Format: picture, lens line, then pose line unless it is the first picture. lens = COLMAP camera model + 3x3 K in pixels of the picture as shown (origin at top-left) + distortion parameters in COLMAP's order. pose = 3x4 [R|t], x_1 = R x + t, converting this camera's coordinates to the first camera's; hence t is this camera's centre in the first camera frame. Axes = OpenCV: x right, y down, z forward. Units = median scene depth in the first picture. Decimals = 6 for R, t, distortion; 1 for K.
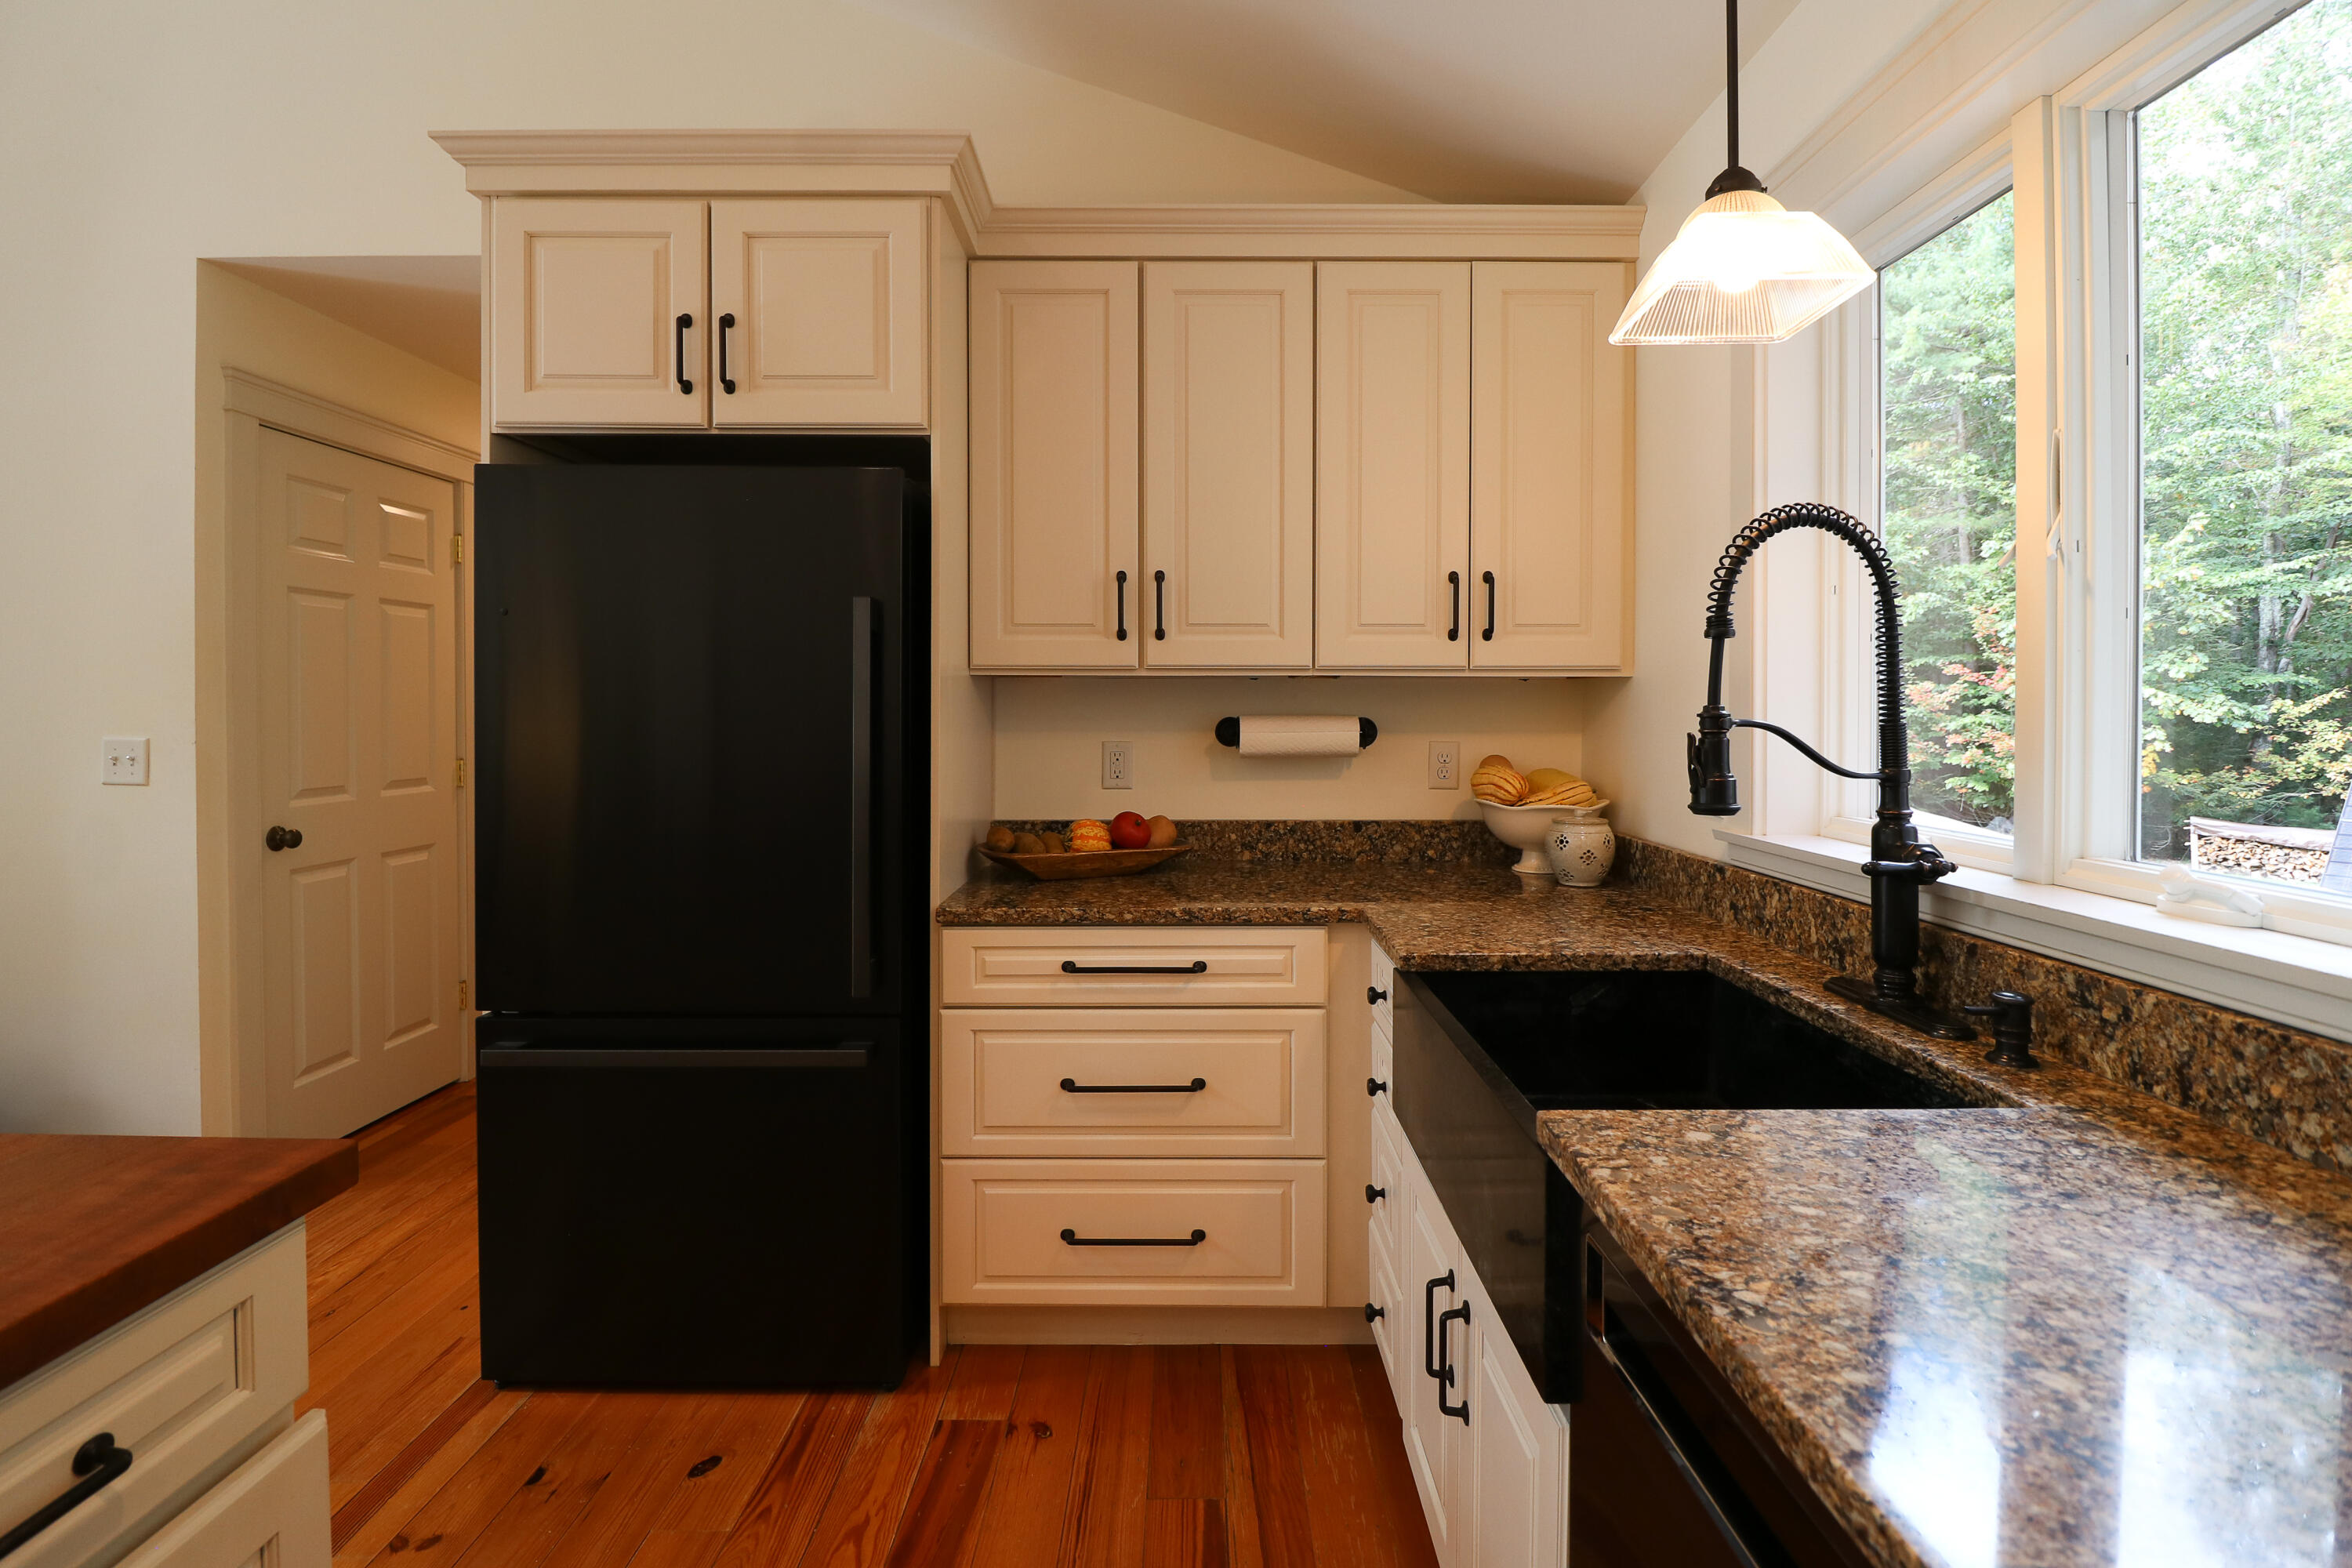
lens RADIAL K [[1117.4, 0, 1197.8], [0, 1117.4, 717.9], [0, 0, 1]] dist [-0.002644, -0.012478]
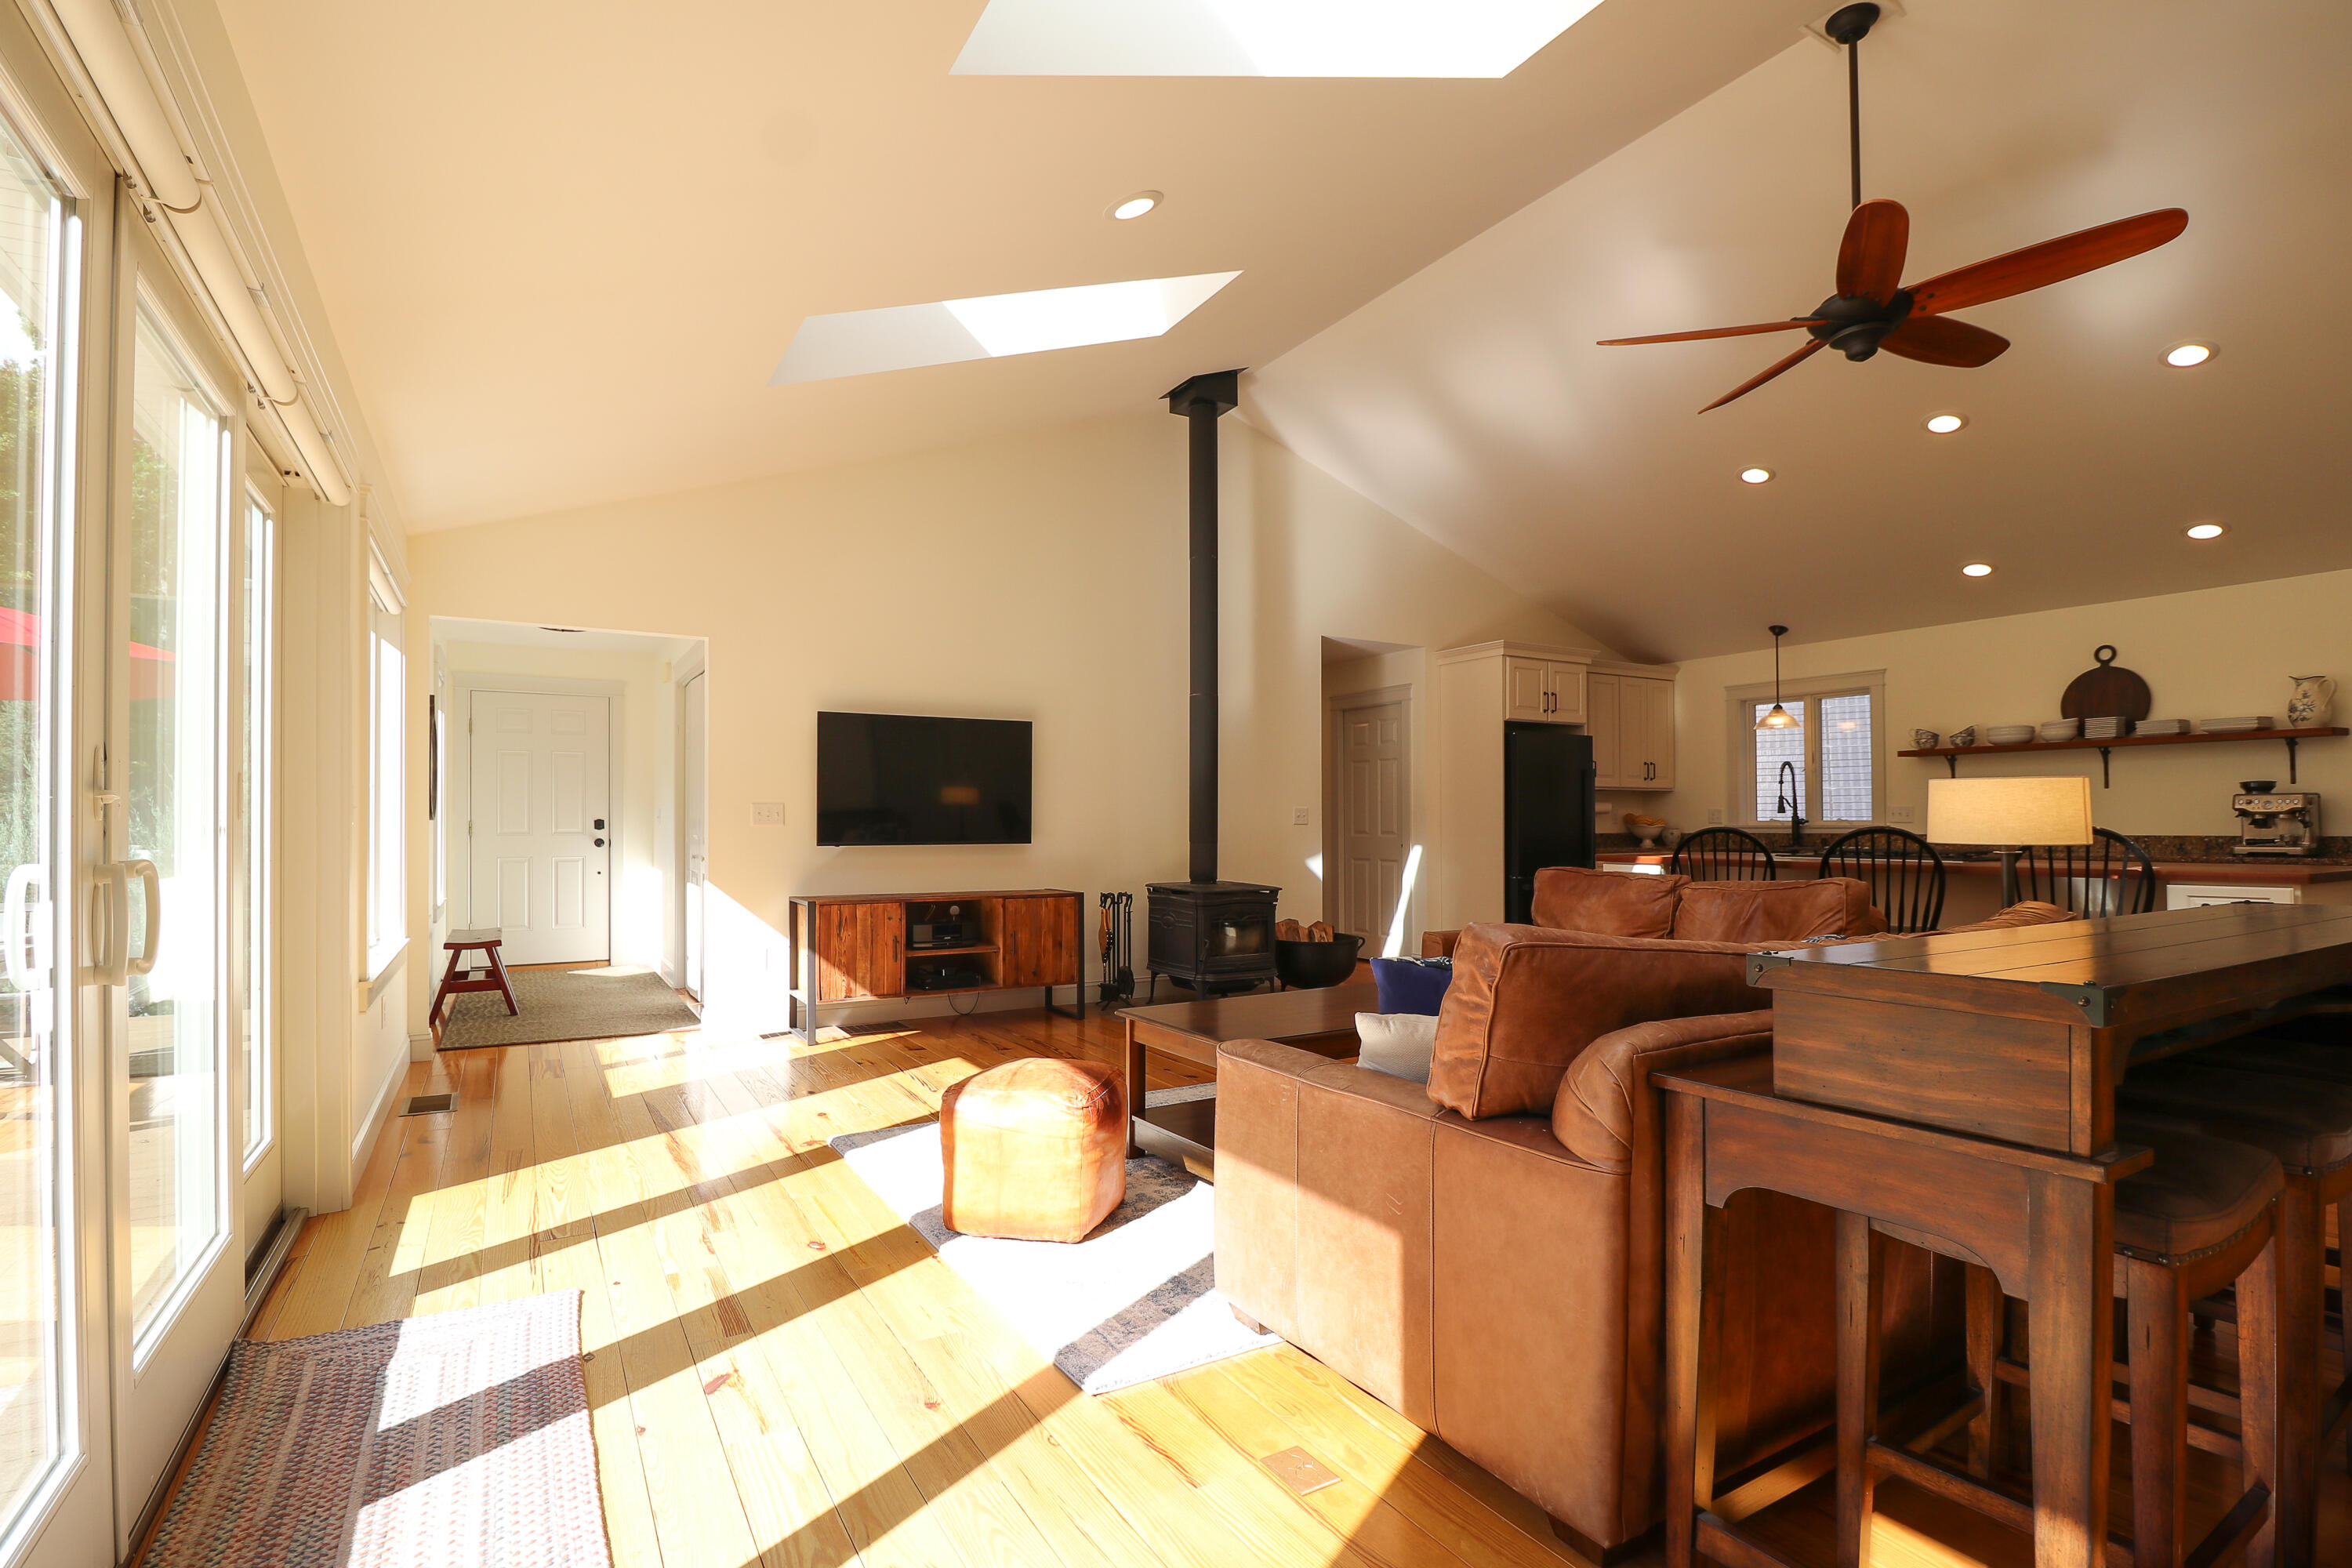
lens RADIAL K [[1122.1, 0, 1159.2], [0, 1122.1, 815.8], [0, 0, 1]] dist [0.000205, -0.012178]
pose [[0.868486, -0.002072, 0.495709, -3.420818], [0.009591, 0.999874, -0.012625, 0.091879], [-0.495621, 0.015718, 0.868397, -1.621061]]
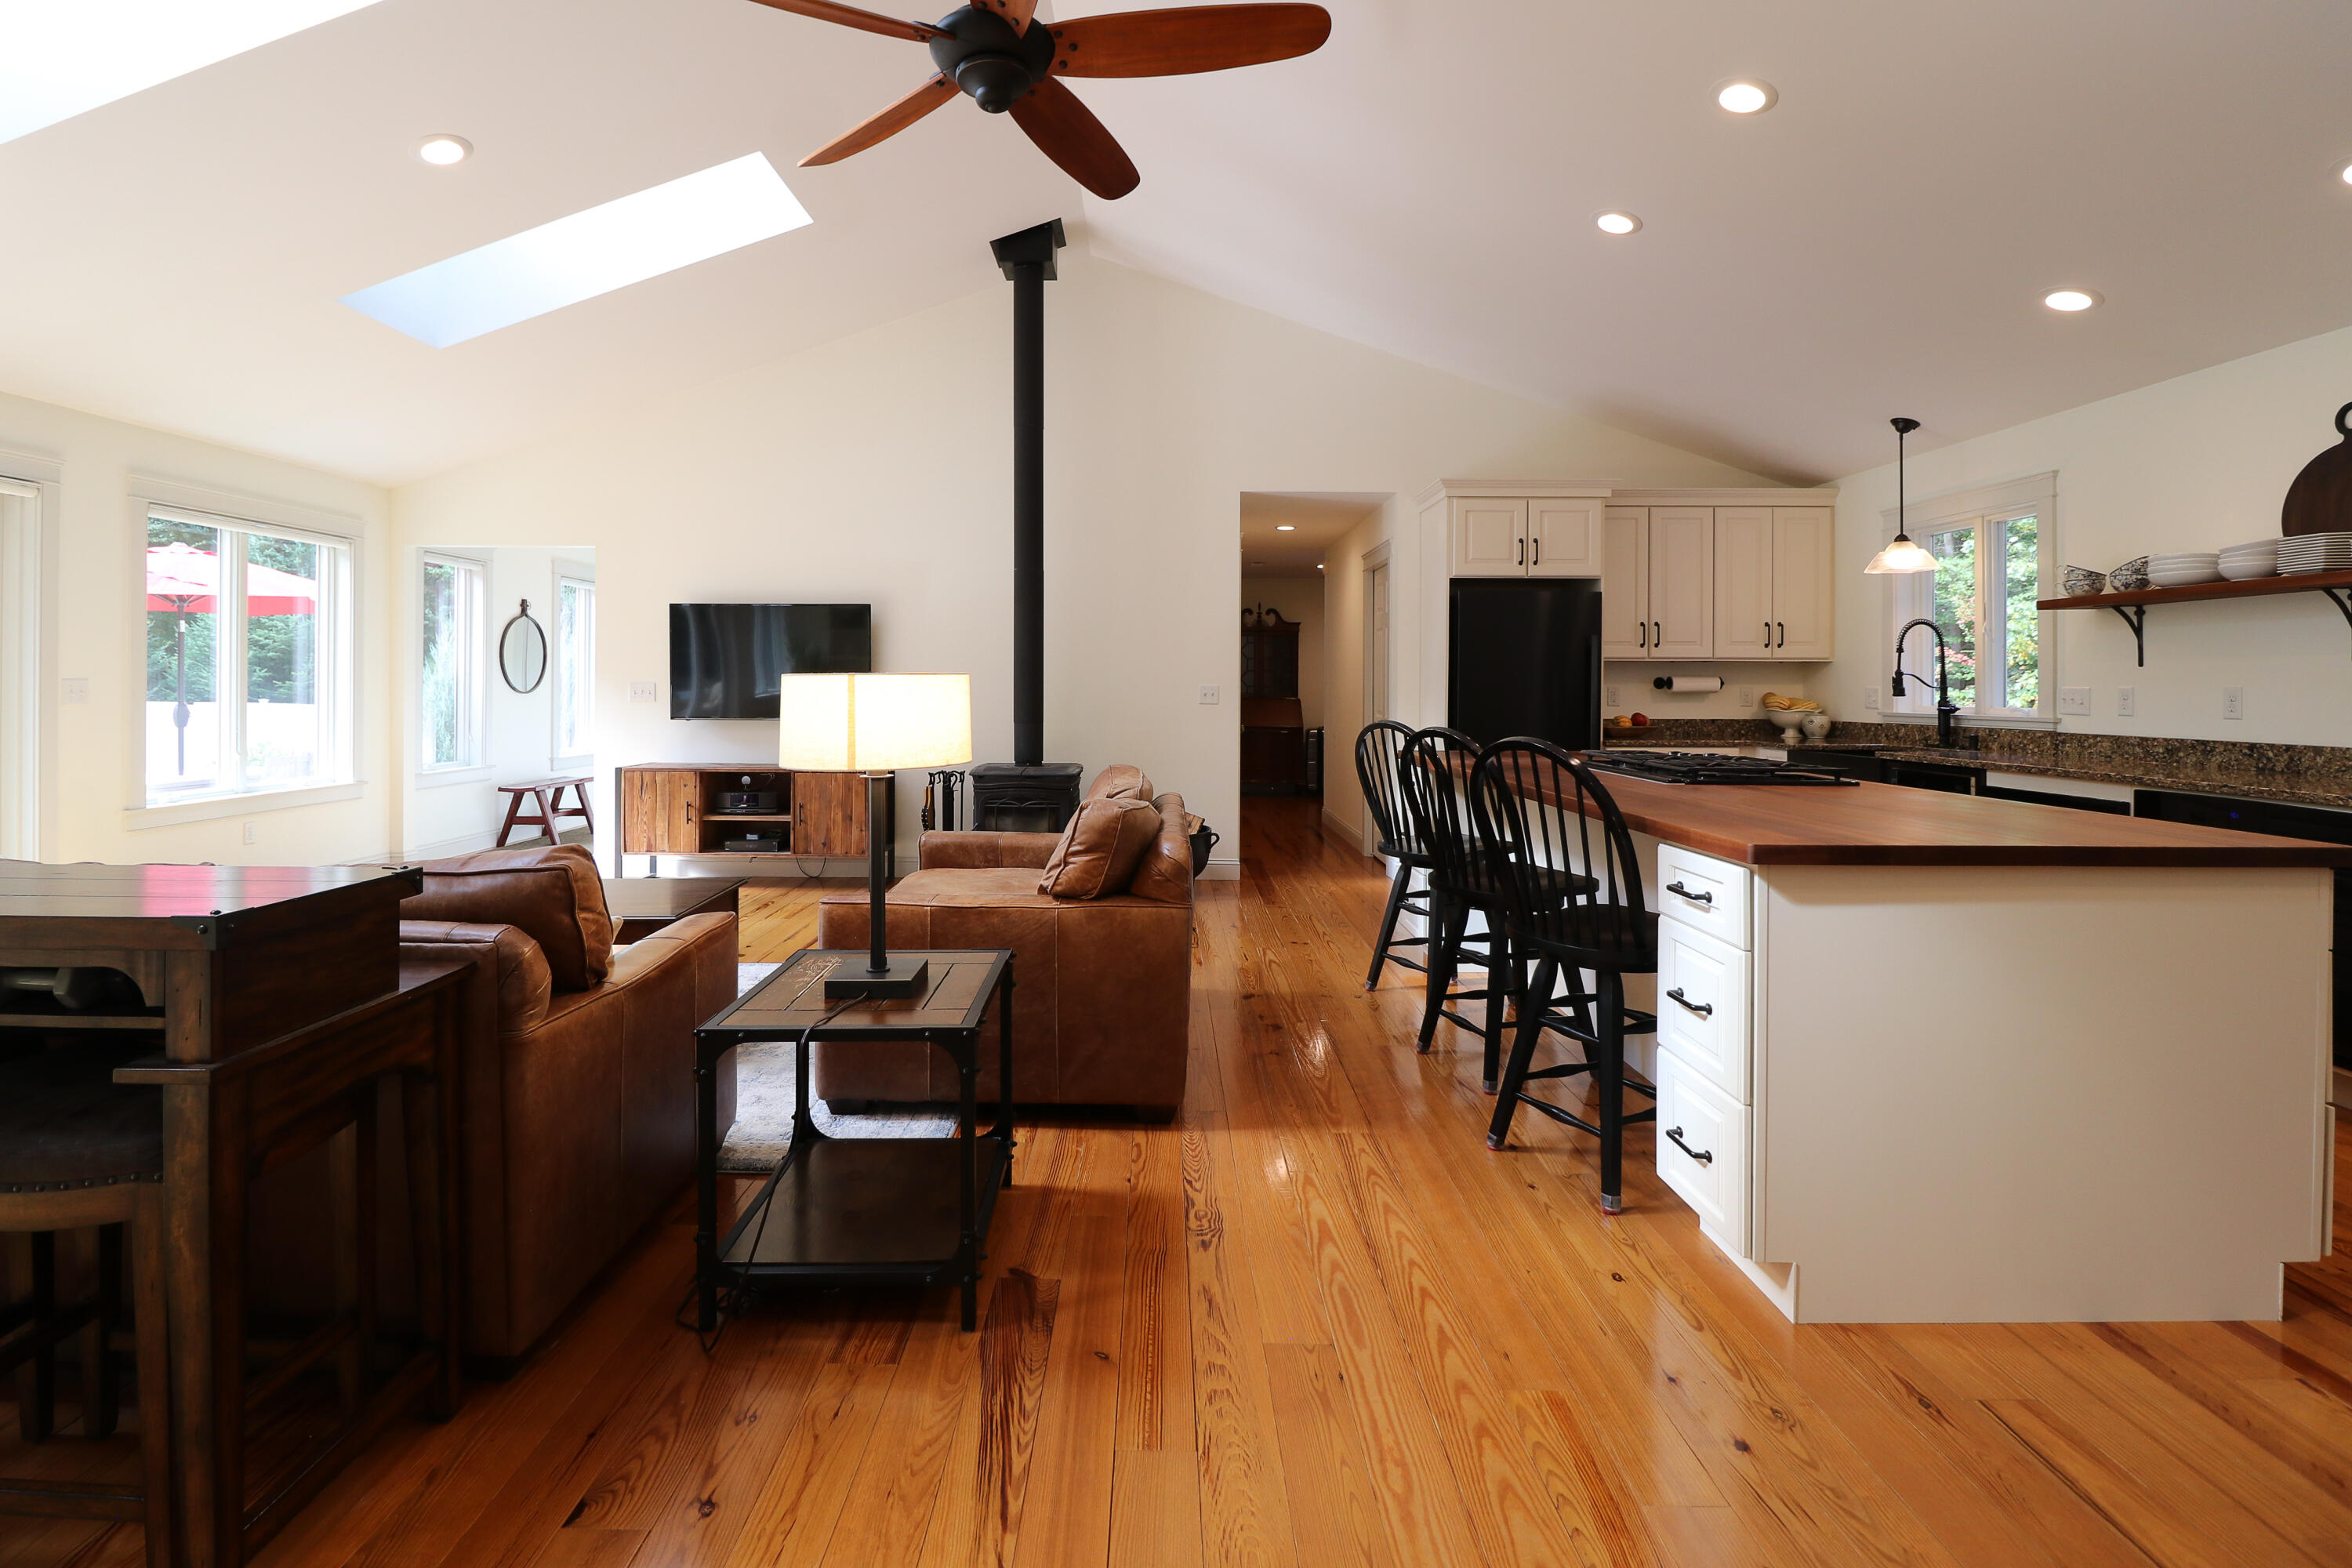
lens RADIAL K [[1129.3, 0, 1142.0], [0, 1129.3, 686.0], [0, 0, 1]] dist [0.004537, -0.012692]
pose [[0.999874, 0.002329, -0.015696, -1.389375], [-0.002466, 0.999959, -0.008731, 0.056420], [0.015675, 0.008769, 0.999839, -1.965695]]
